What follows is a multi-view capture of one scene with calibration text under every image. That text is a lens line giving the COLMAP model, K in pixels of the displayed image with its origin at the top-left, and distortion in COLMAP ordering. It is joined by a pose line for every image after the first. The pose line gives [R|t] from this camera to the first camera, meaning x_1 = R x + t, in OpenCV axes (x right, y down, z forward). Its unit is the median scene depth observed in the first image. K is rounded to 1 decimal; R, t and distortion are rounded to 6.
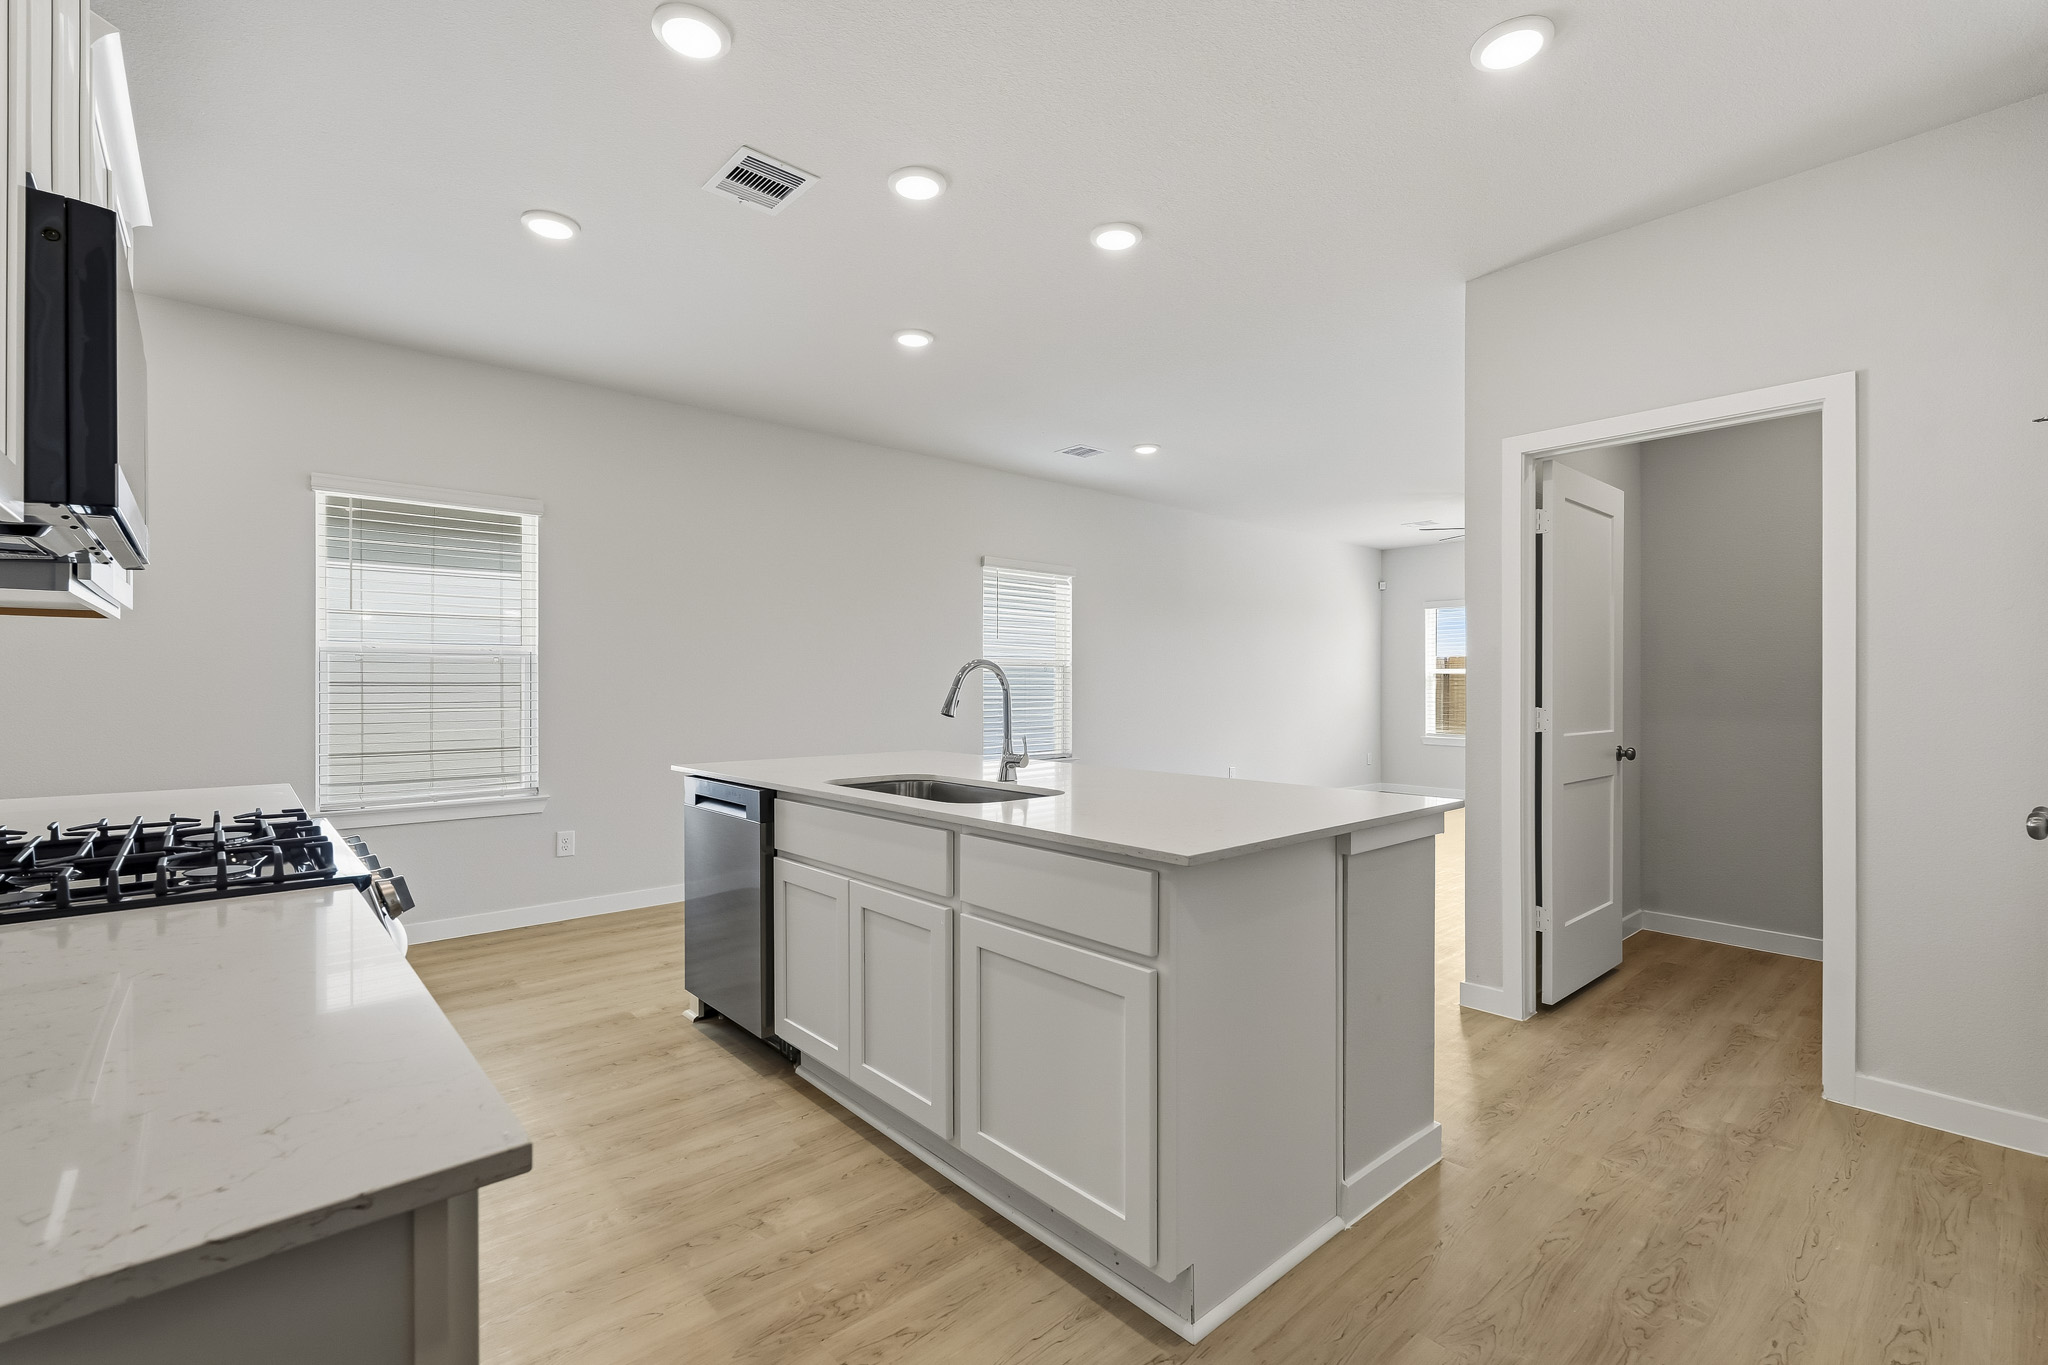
lens RADIAL K [[909.3, 0, 1024.9], [0, 909.3, 687.1], [0, 0, 1]] dist [0.001370, 0.000095]
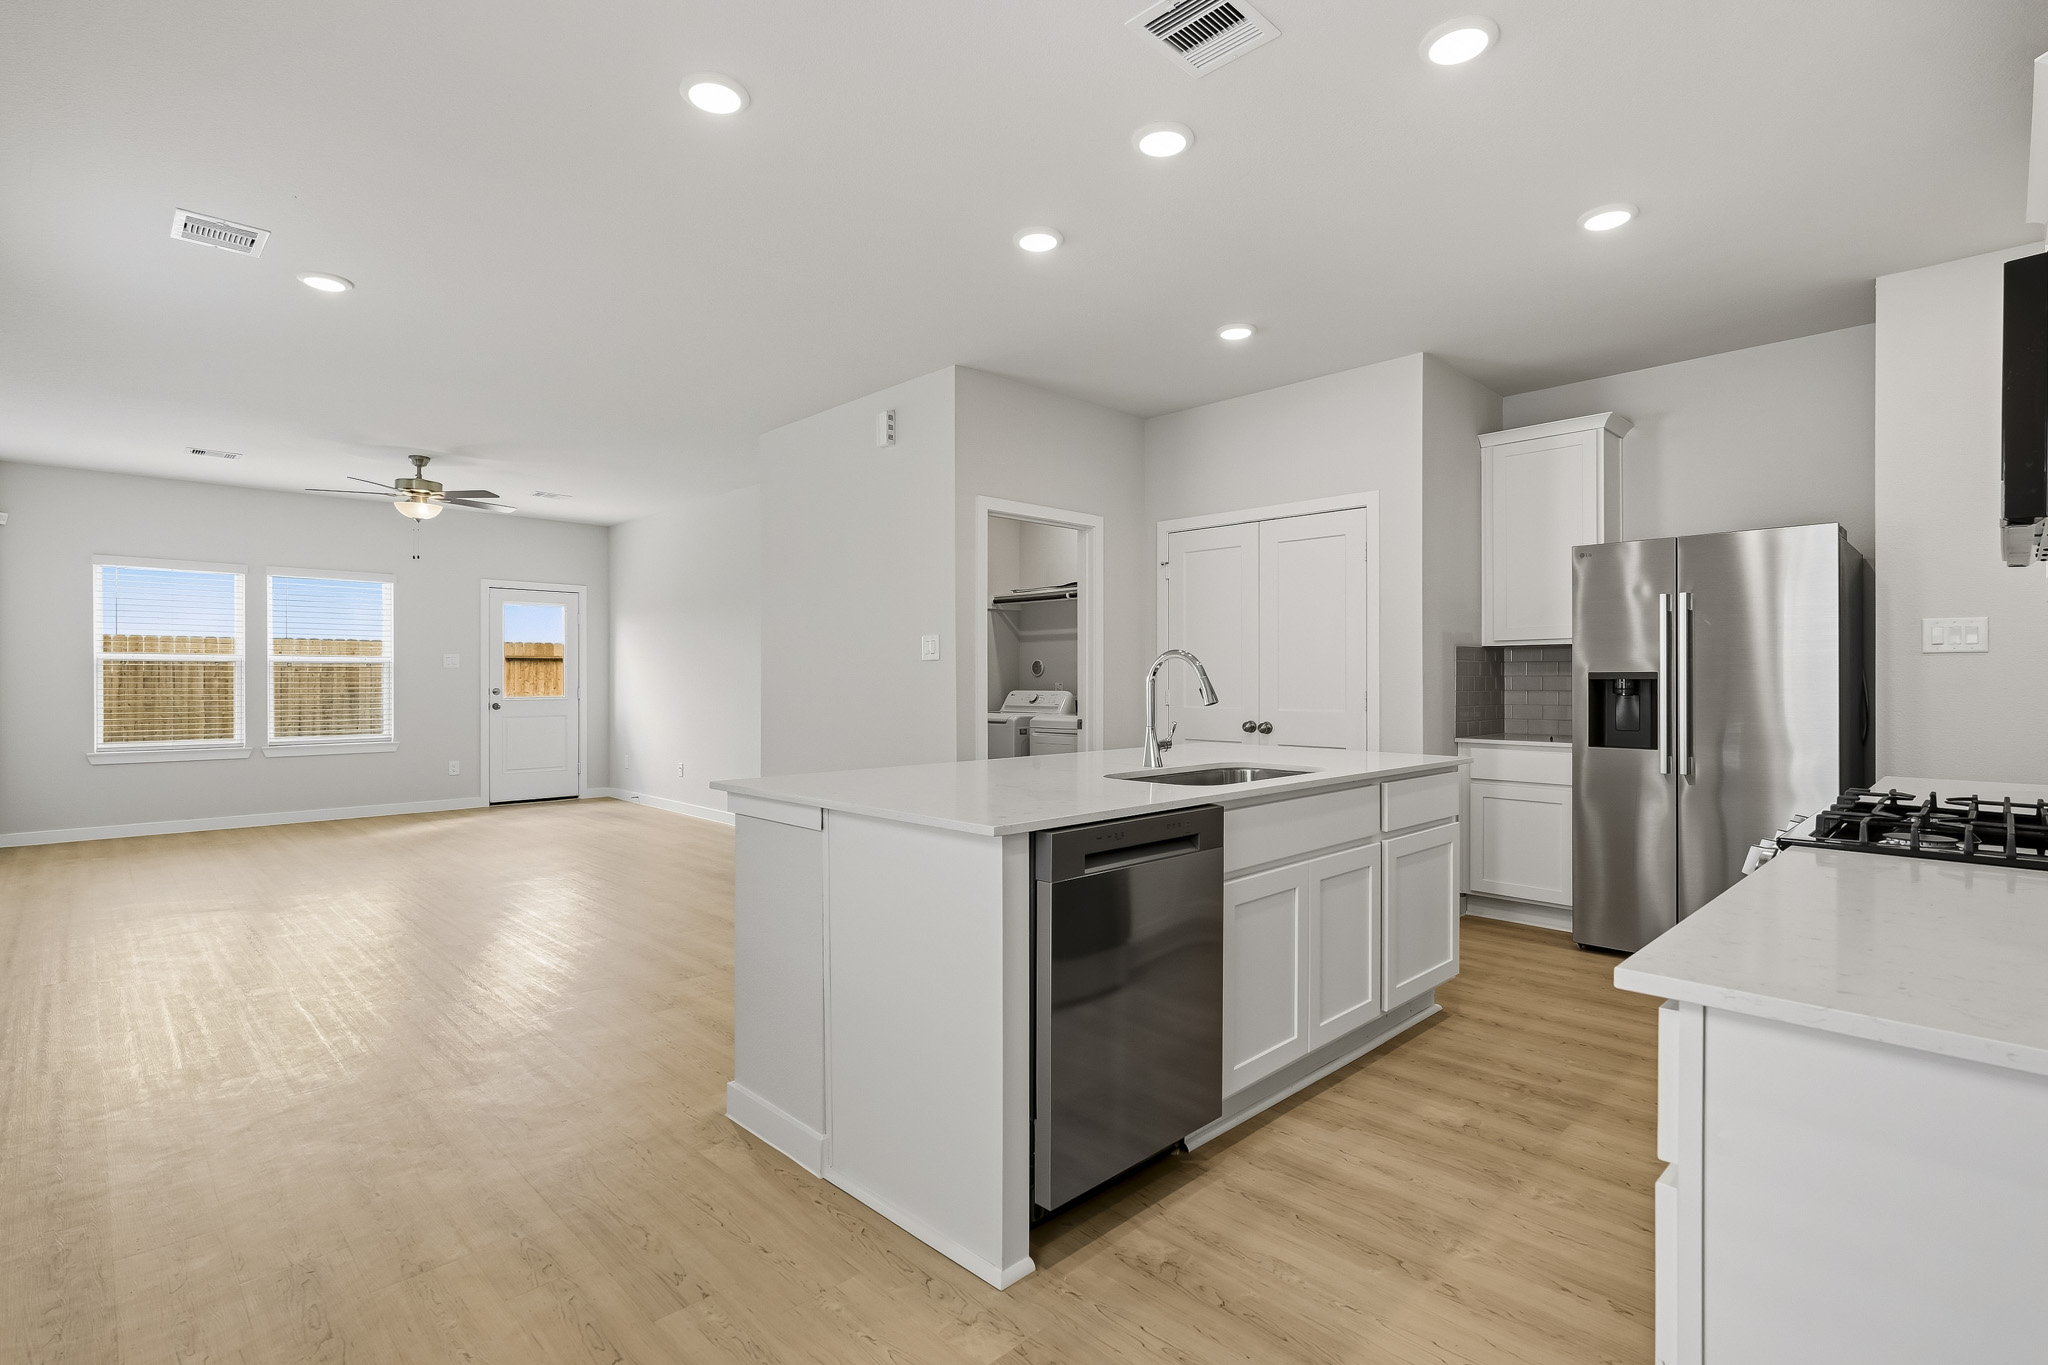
lens RADIAL K [[964.5, 0, 1038.1], [0, 964.5, 681.4], [0, 0, 1]] dist [-0.001793, 0.000751]
pose [[-0.062169, 0.004655, 0.998055, -1.496677], [-0.003004, 0.999984, -0.004851, 0.015434], [-0.998061, -0.003300, -0.062154, 1.618076]]
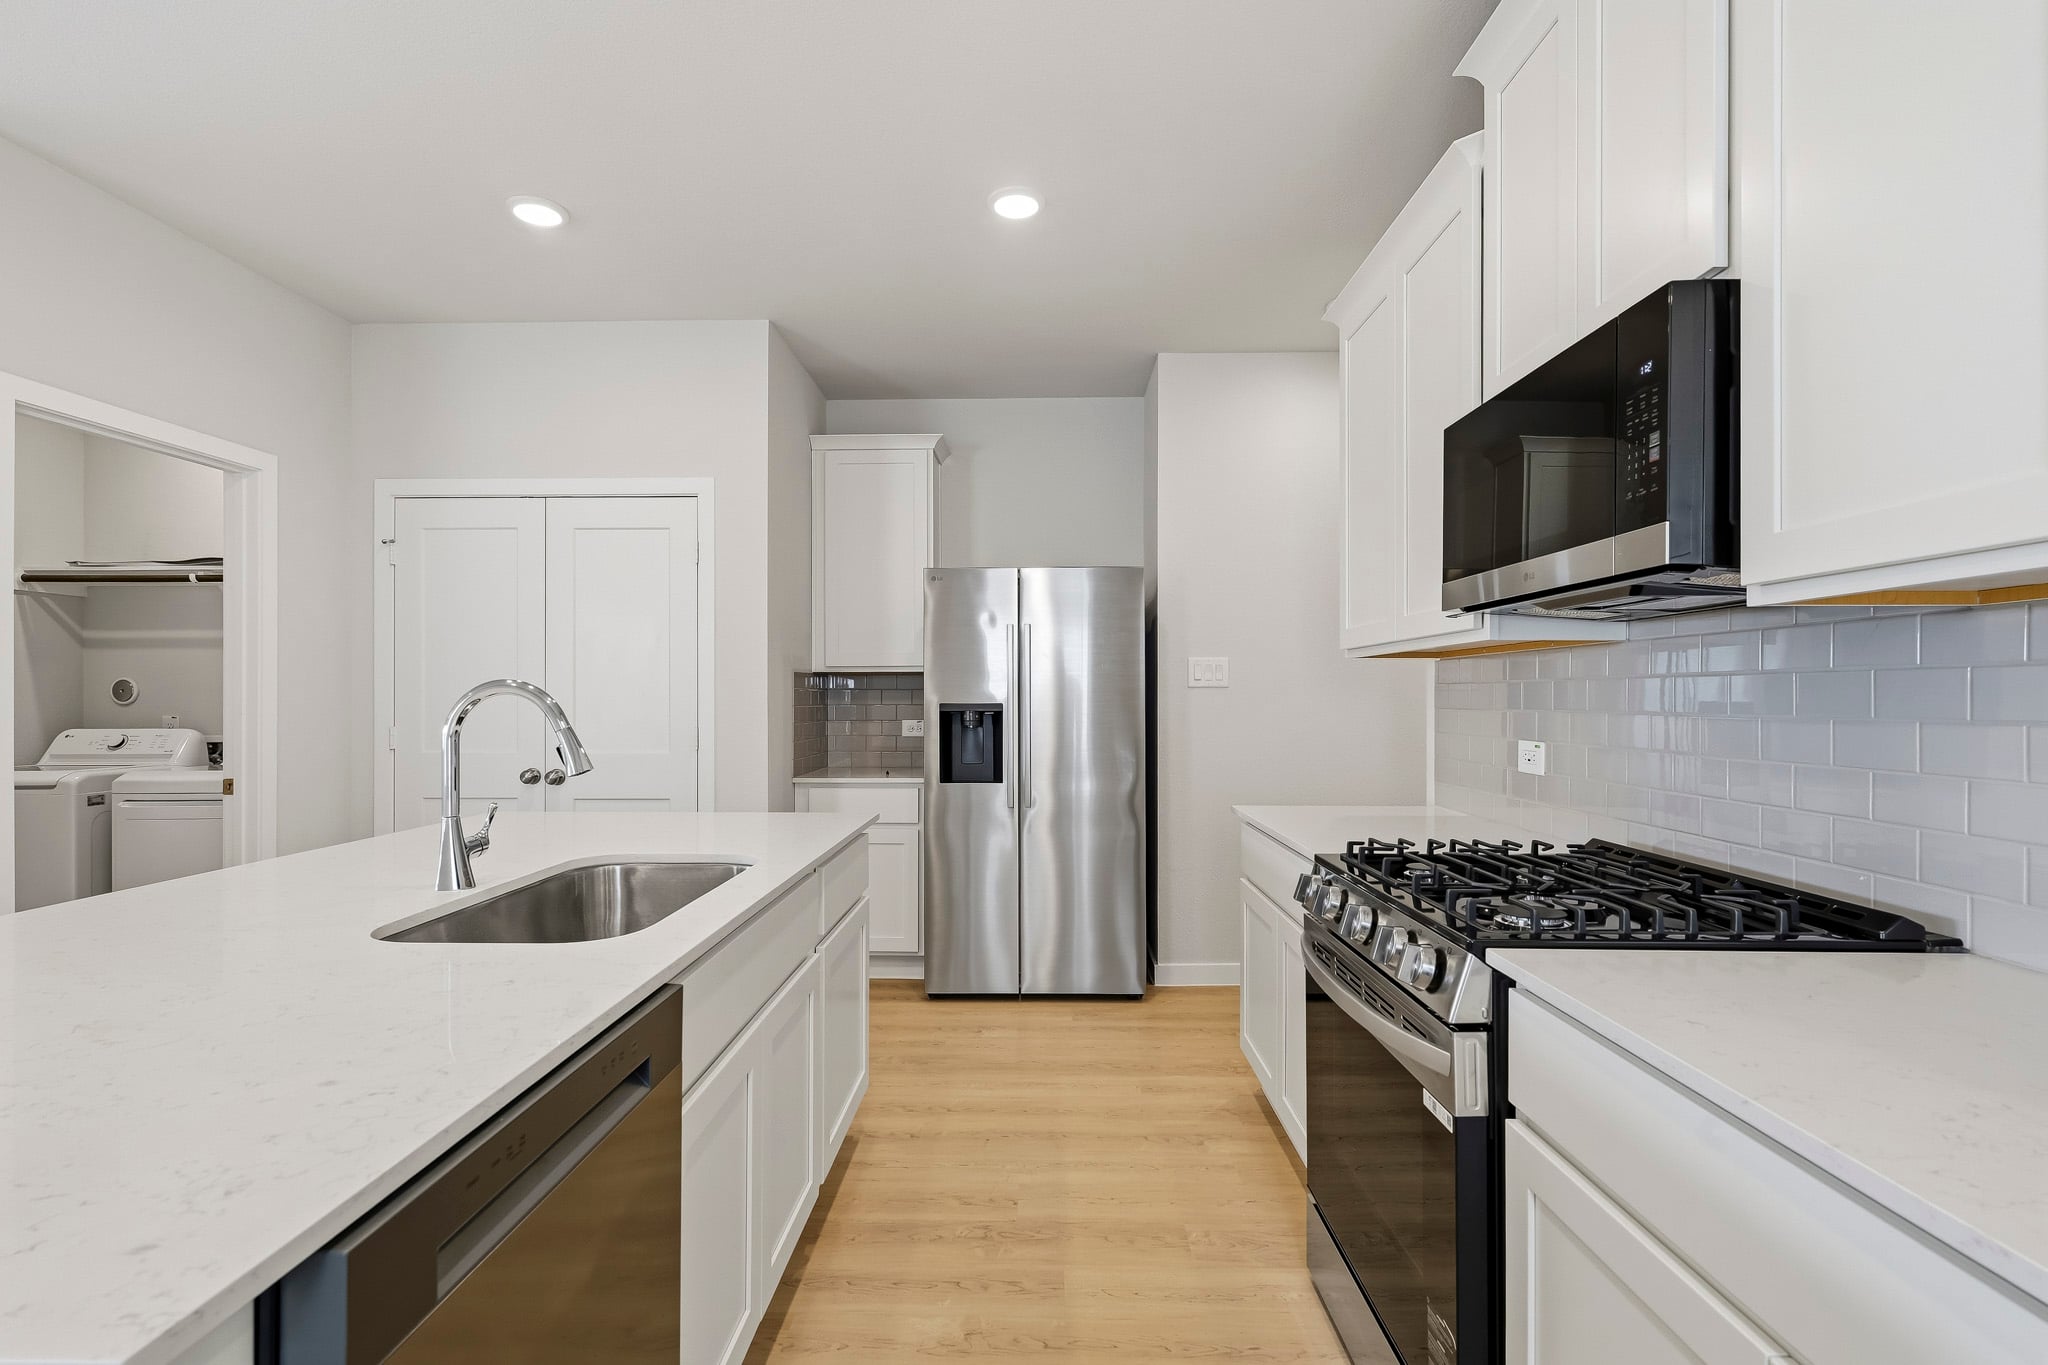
lens RADIAL K [[964.5, 0, 1021.9], [0, 964.5, 695.7], [0, 0, 1]] dist [-0.001793, 0.000751]
pose [[-0.735353, 0.008114, 0.677635, -0.947941], [0.002885, 0.999957, -0.008844, -0.016132], [-0.677678, -0.004548, -0.735345, 1.627097]]
